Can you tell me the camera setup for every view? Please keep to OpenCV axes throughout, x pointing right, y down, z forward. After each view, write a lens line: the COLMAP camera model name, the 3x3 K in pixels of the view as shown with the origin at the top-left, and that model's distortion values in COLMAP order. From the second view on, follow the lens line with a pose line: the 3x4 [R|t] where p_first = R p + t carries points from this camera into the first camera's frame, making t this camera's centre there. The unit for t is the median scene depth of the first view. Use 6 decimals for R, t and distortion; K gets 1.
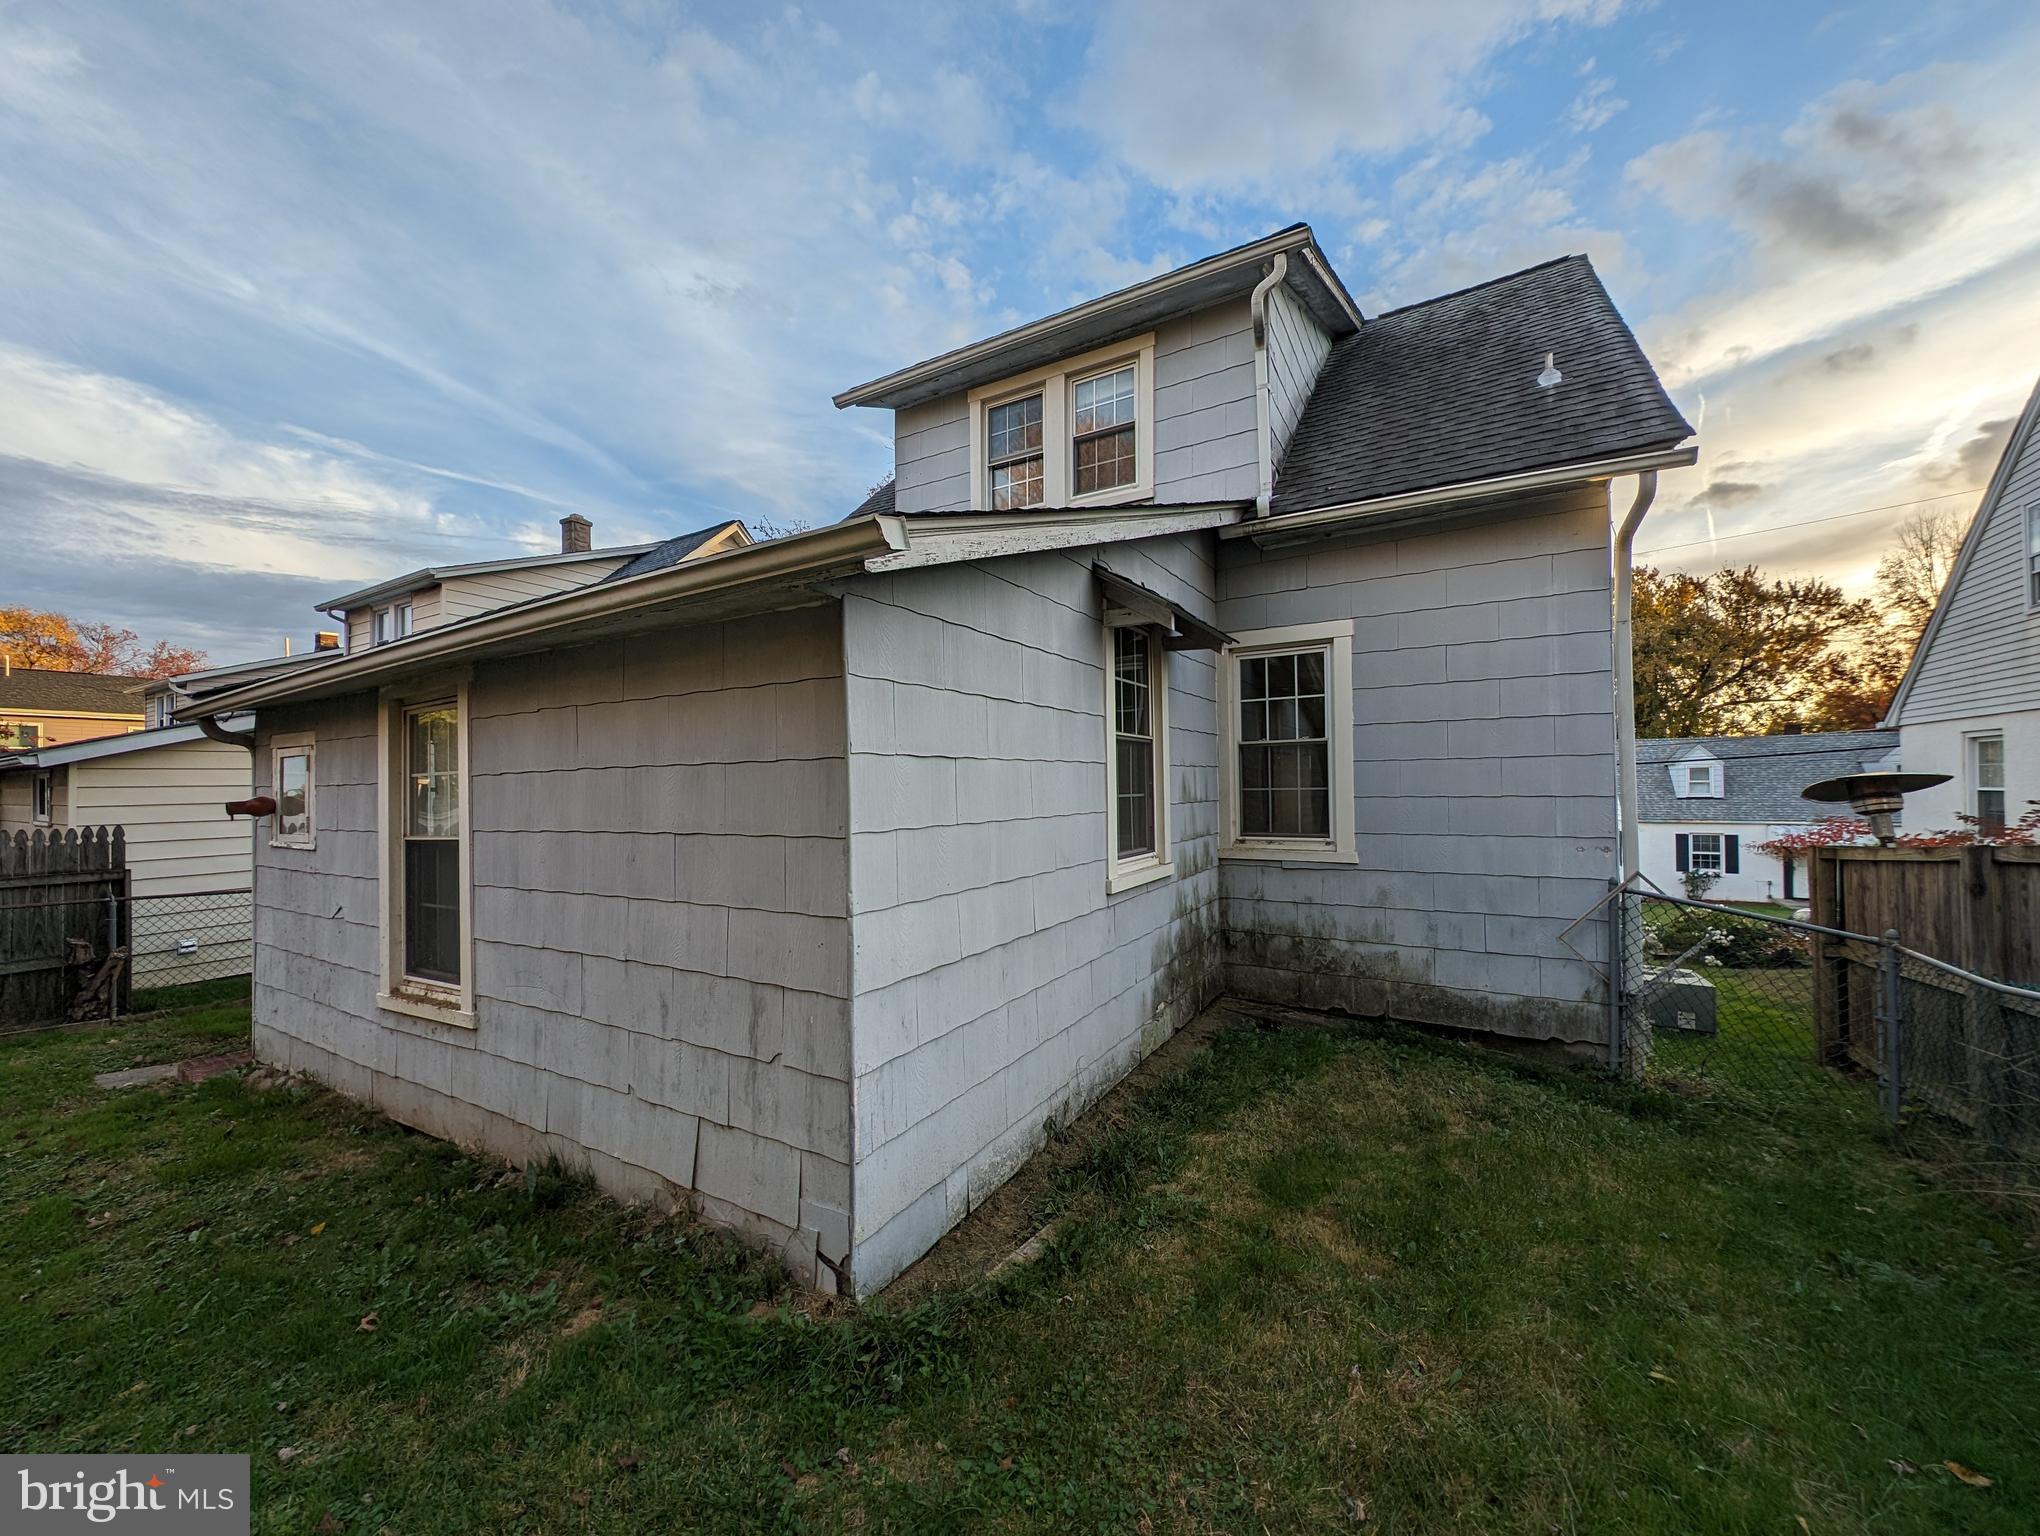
lens RADIAL K [[765.5, 0, 1020.0], [0, 765.5, 768.0], [0, 0, 1]] dist [0.001590, -0.000009]
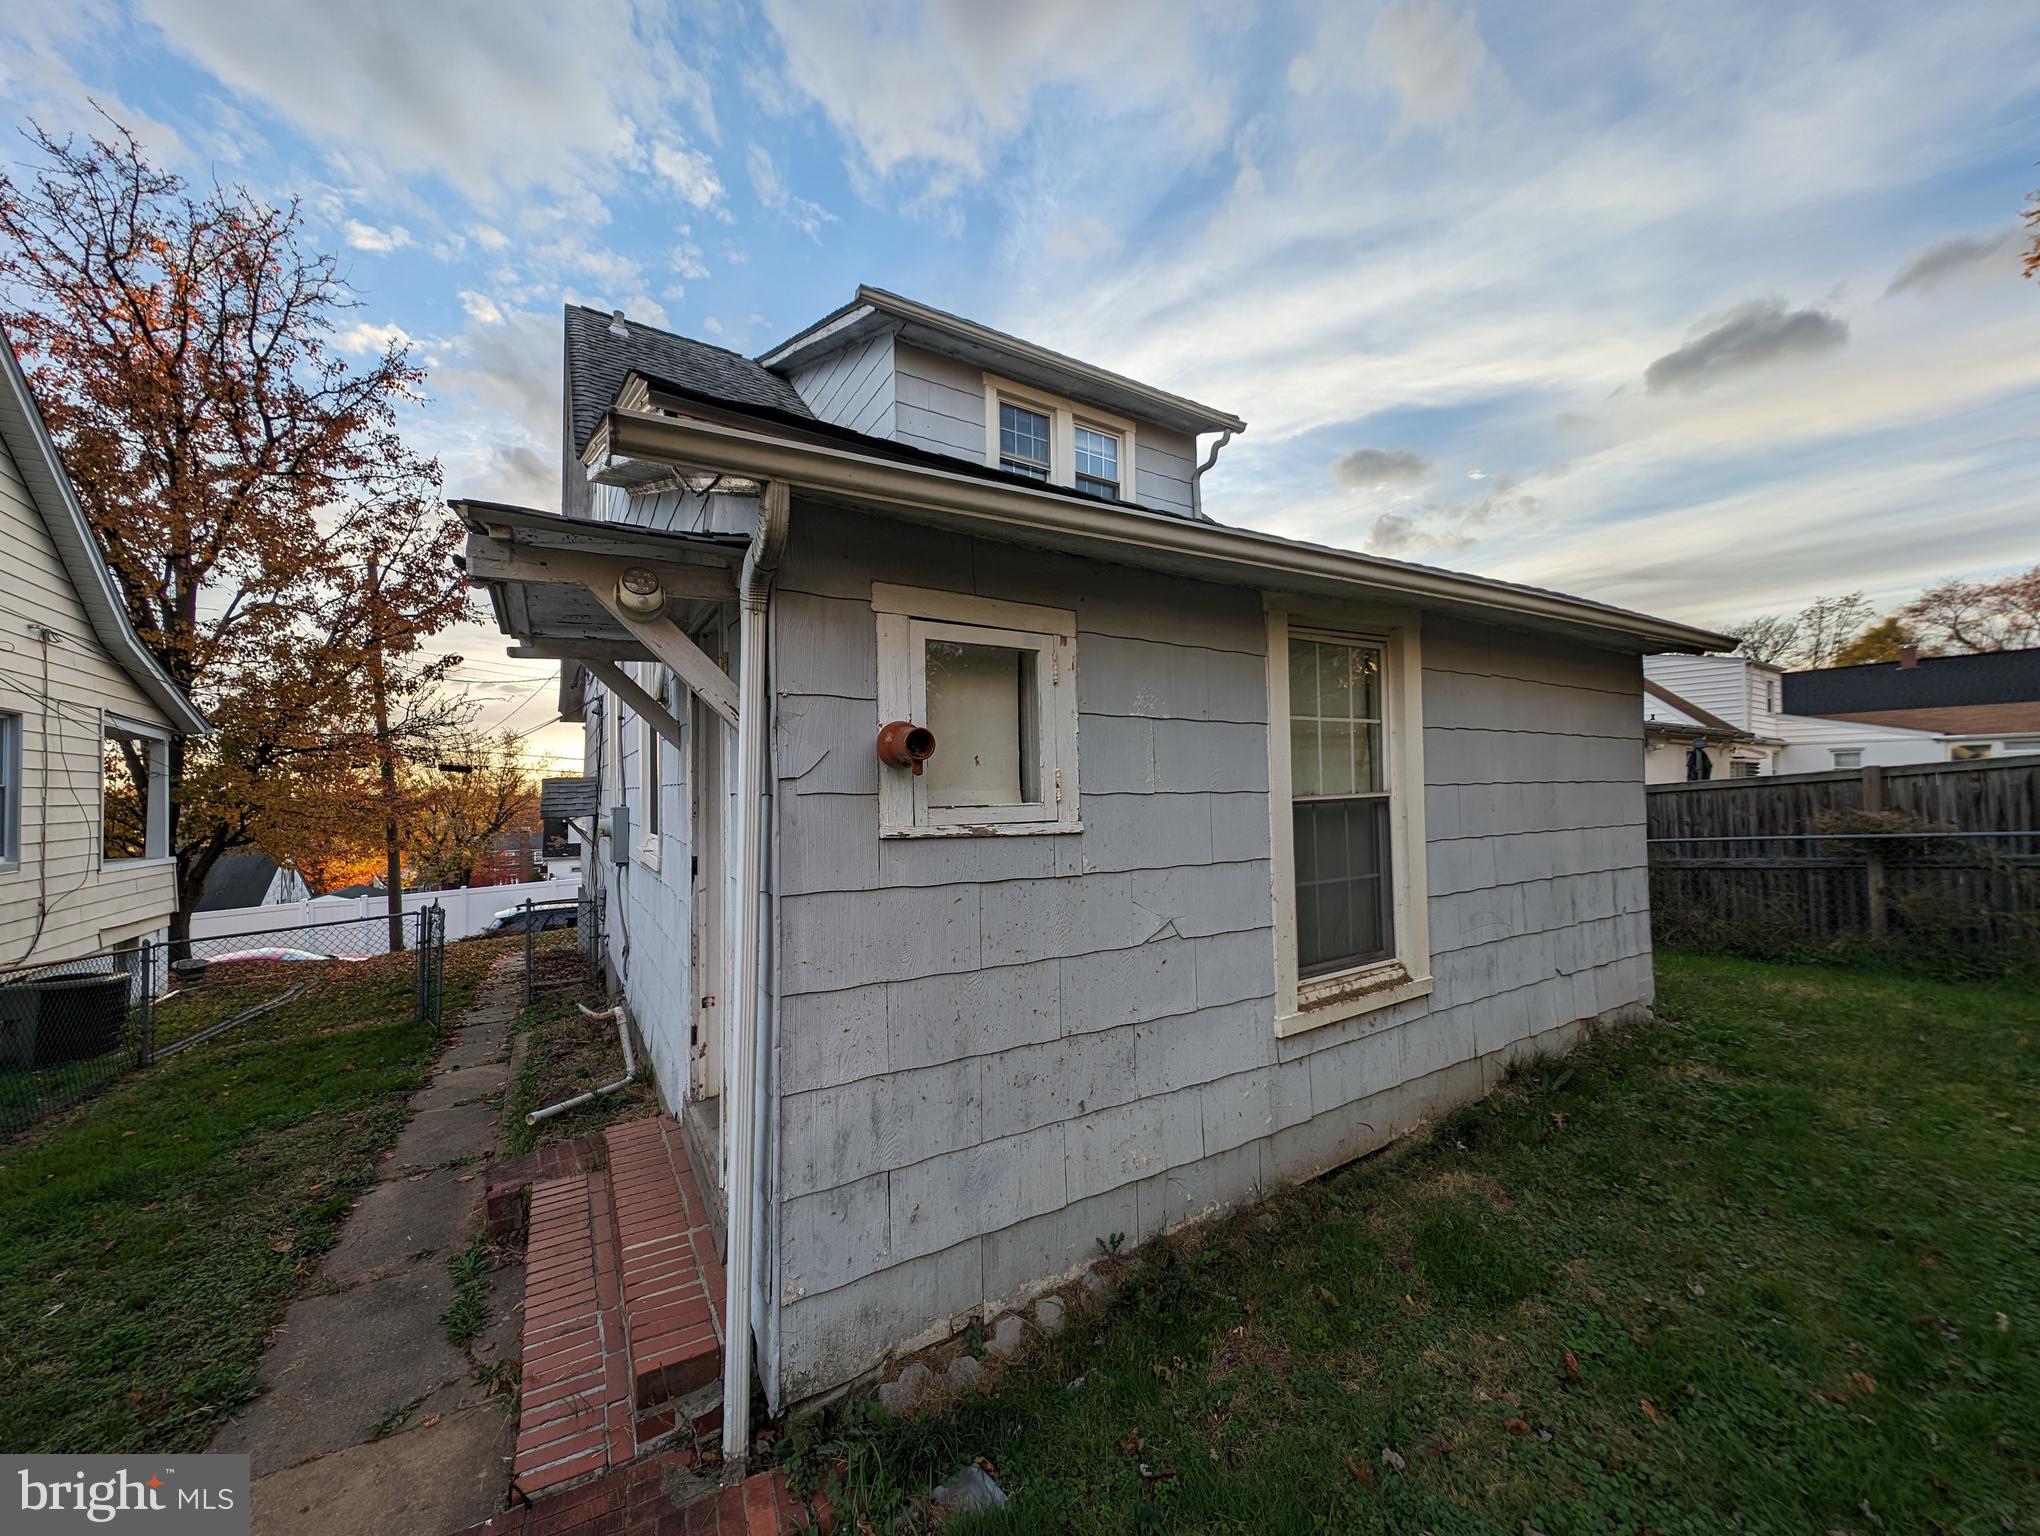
lens RADIAL K [[765.5, 0, 1020.0], [0, 765.5, 768.0], [0, 0, 1]] dist [0.001590, -0.000009]
pose [[0.472569, 0.041230, 0.880329, -1.389094], [-0.017881, 0.999148, -0.037197, 0.081560], [-0.881112, 0.001837, 0.472903, 0.769019]]
